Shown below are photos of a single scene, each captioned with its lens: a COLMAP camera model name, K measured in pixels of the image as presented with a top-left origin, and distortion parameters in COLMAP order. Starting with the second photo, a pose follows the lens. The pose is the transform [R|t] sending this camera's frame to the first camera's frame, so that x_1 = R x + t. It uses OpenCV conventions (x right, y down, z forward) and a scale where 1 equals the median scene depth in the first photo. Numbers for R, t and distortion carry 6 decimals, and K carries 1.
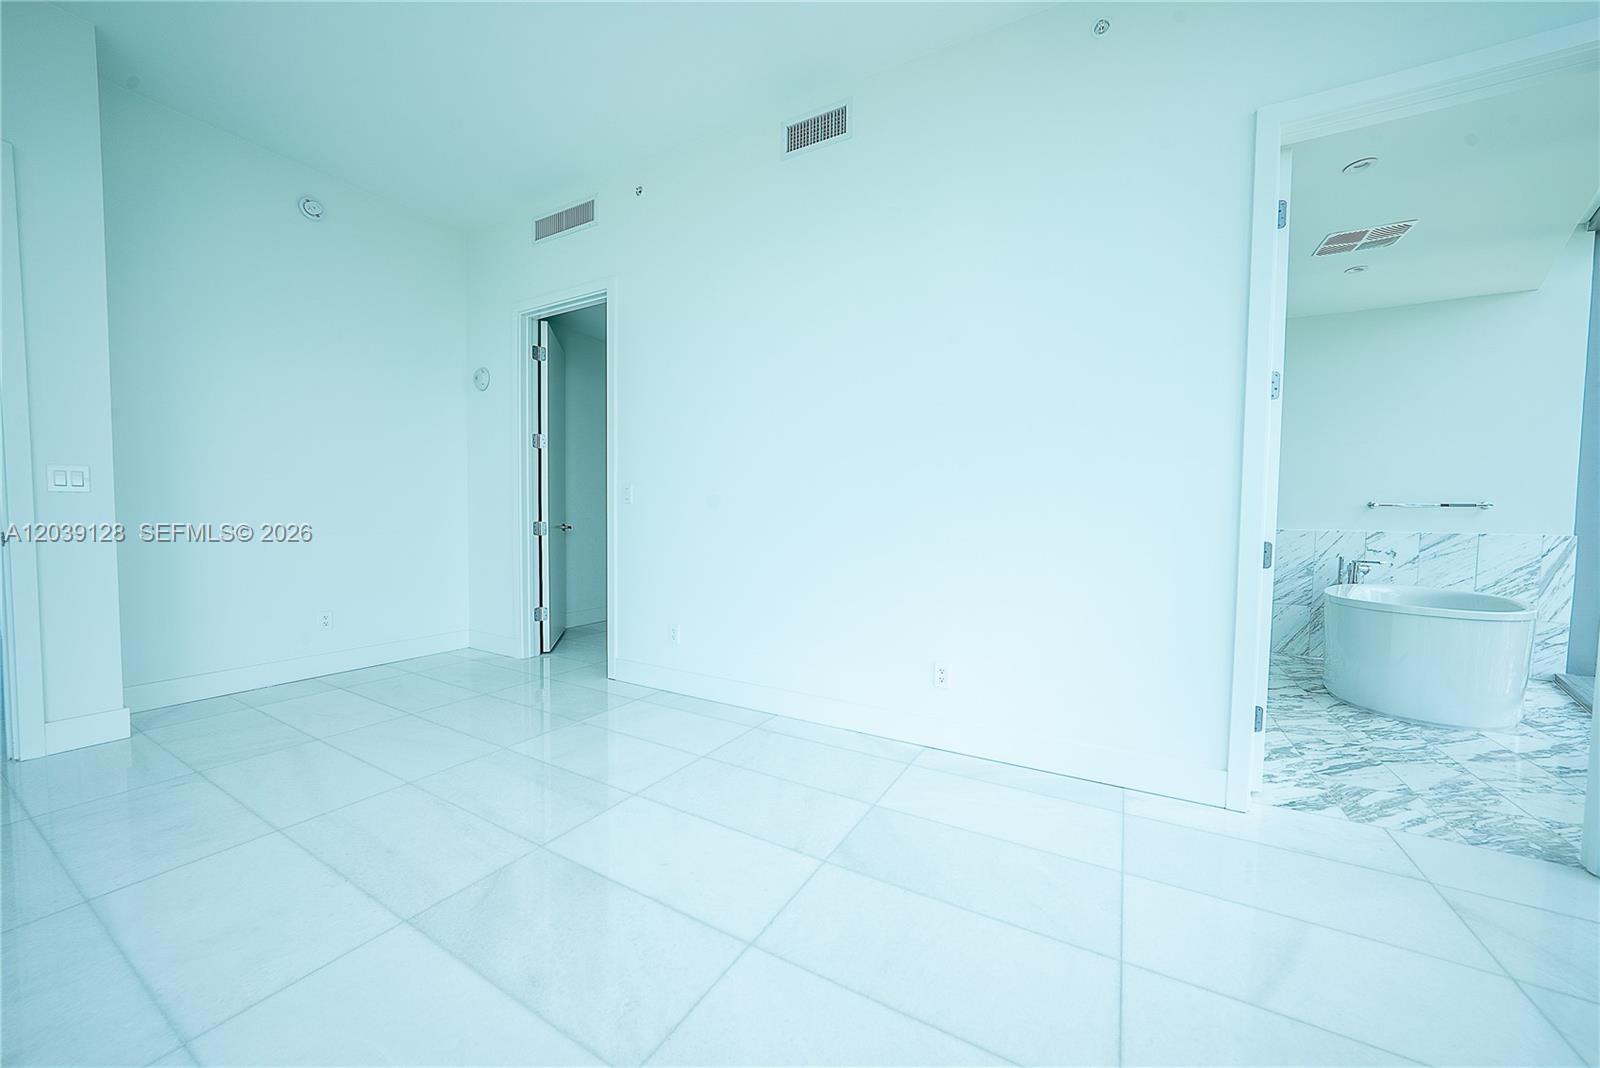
lens RADIAL K [[582.2, 0, 798.0], [0, 582.2, 540.8], [0, 0, 1]] dist [-0.027299, 0.008009]
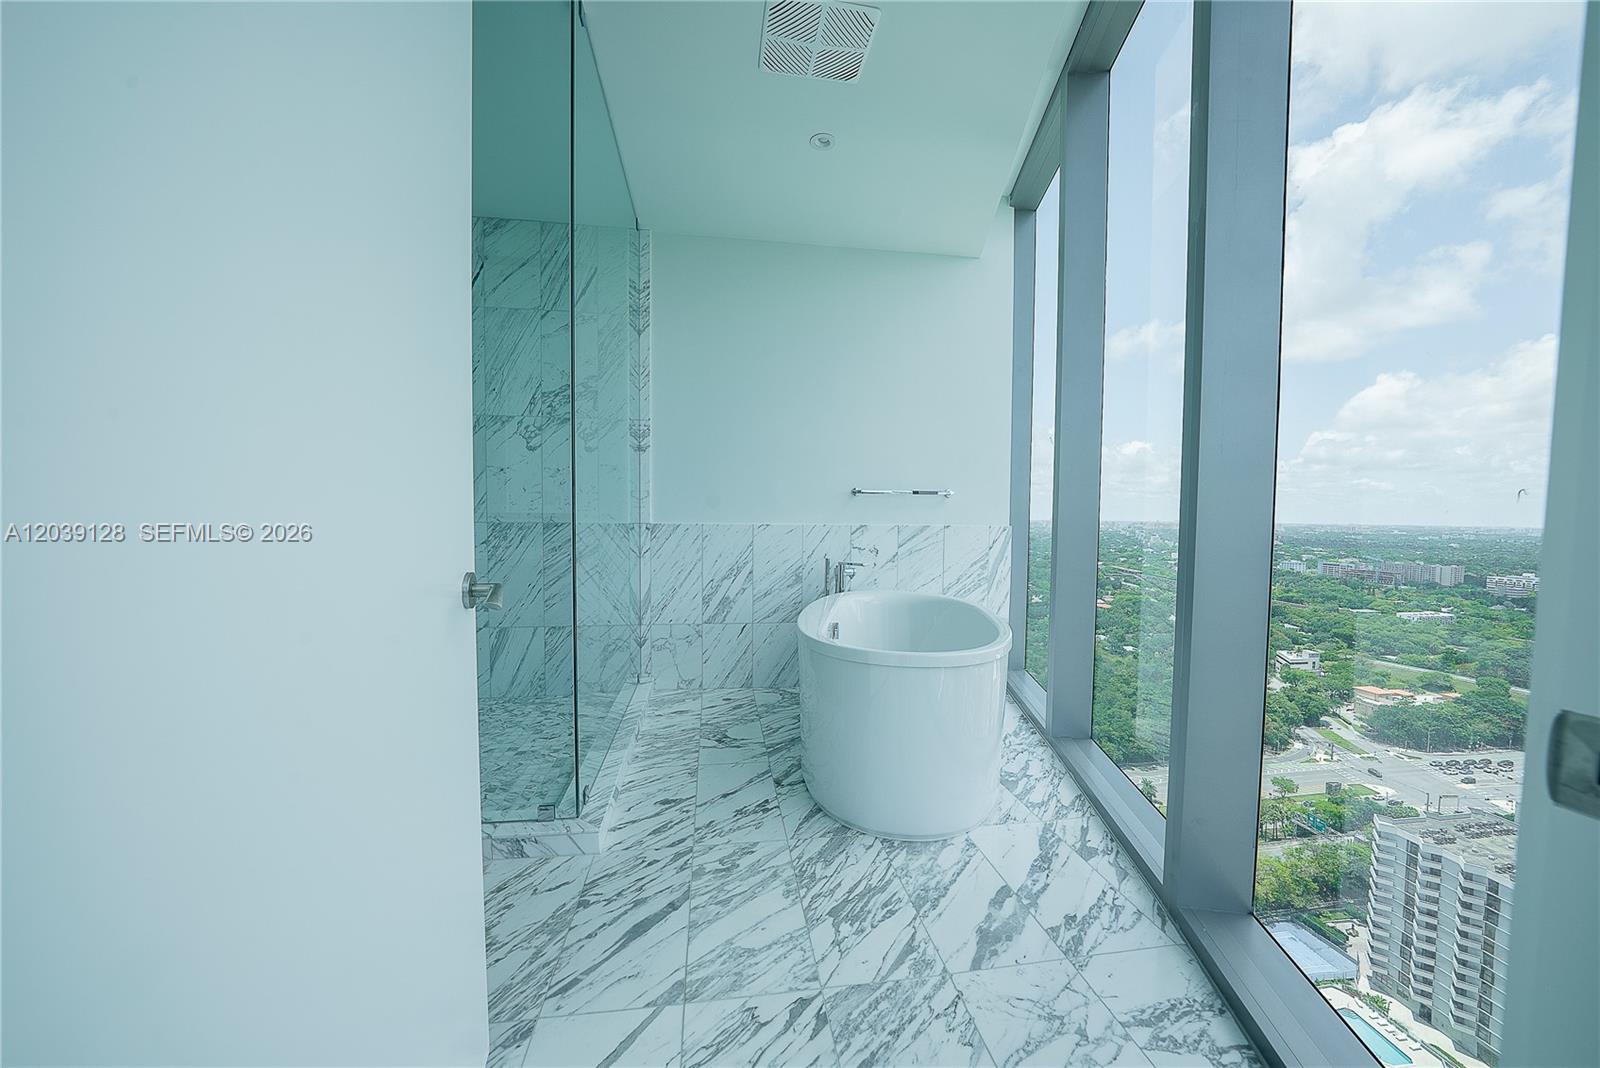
lens RADIAL K [[572.7, 0, 801.4], [0, 572.7, 539.5], [0, 0, 1]] dist [-0.031672, 0.008118]
pose [[0.789519, -0.032982, 0.612840, 0.543812], [0.028678, 0.999447, 0.016844, -0.013704], [-0.613056, 0.004277, 0.790028, 0.496152]]
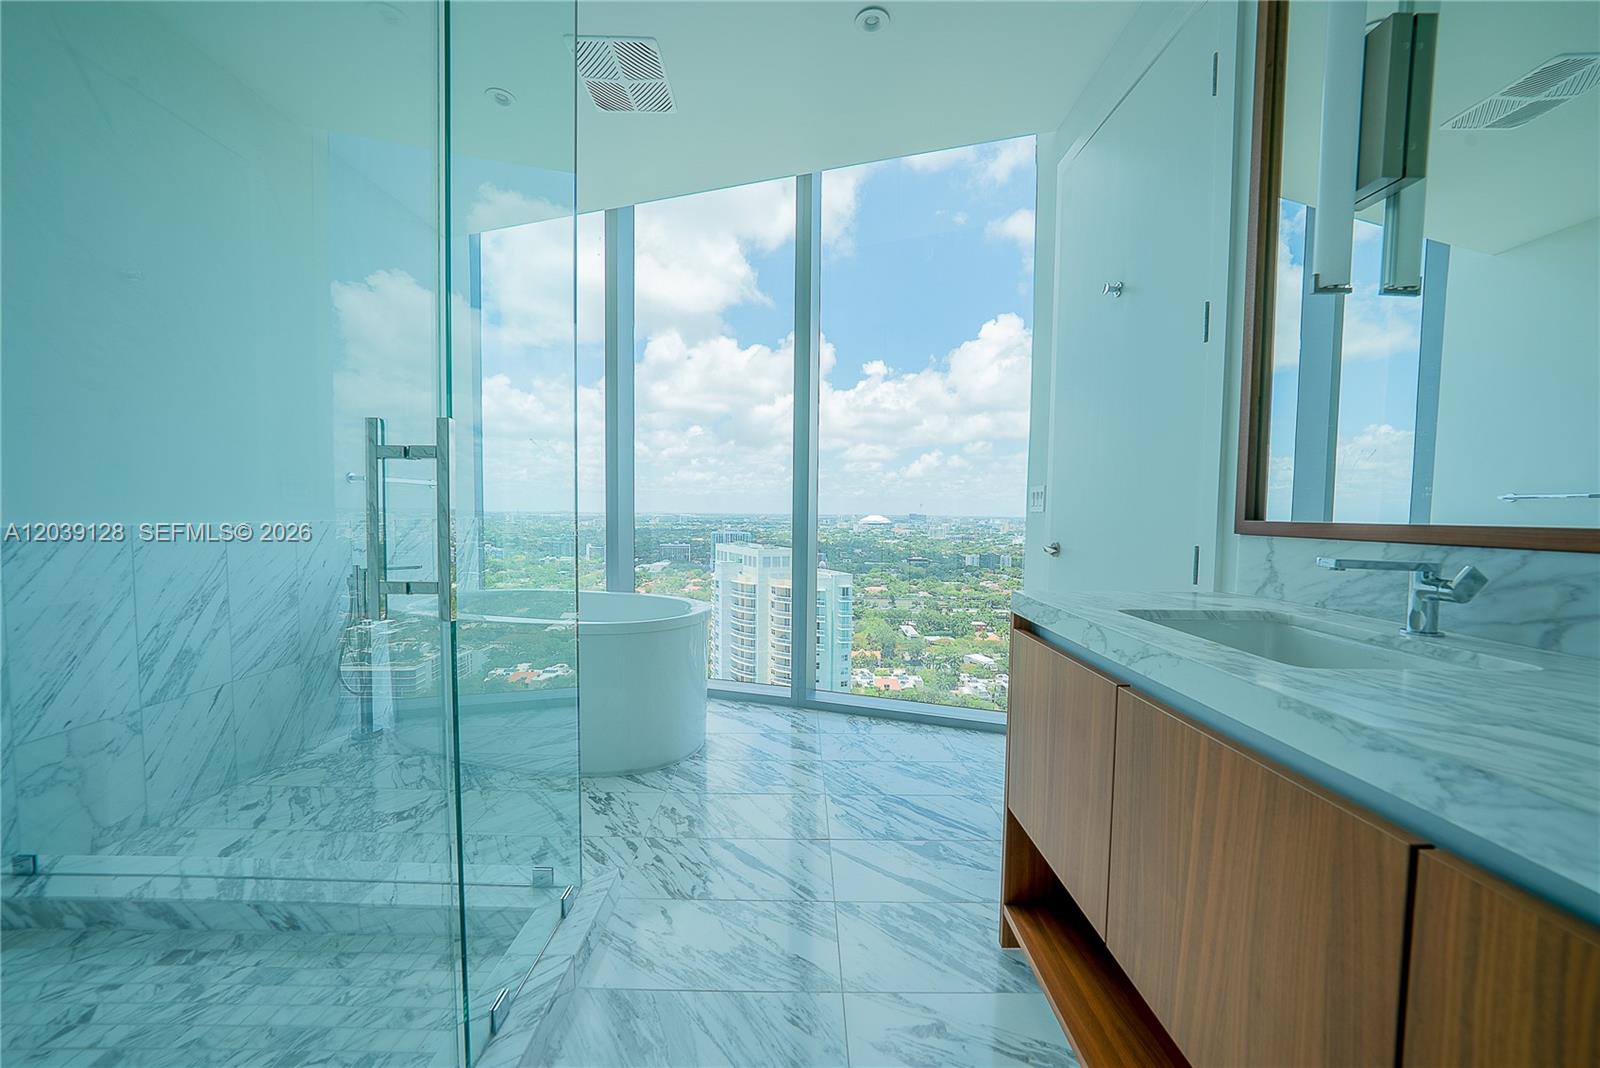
lens RADIAL K [[578.2, 0, 799.8], [0, 578.2, 541.6], [0, 0, 1]] dist [-0.023960, 0.006820]
pose [[-0.485362, -0.065210, 0.871878, 0.262702], [0.023177, 0.995905, 0.087388, -0.044423], [-0.874006, 0.062622, -0.481863, 1.067416]]
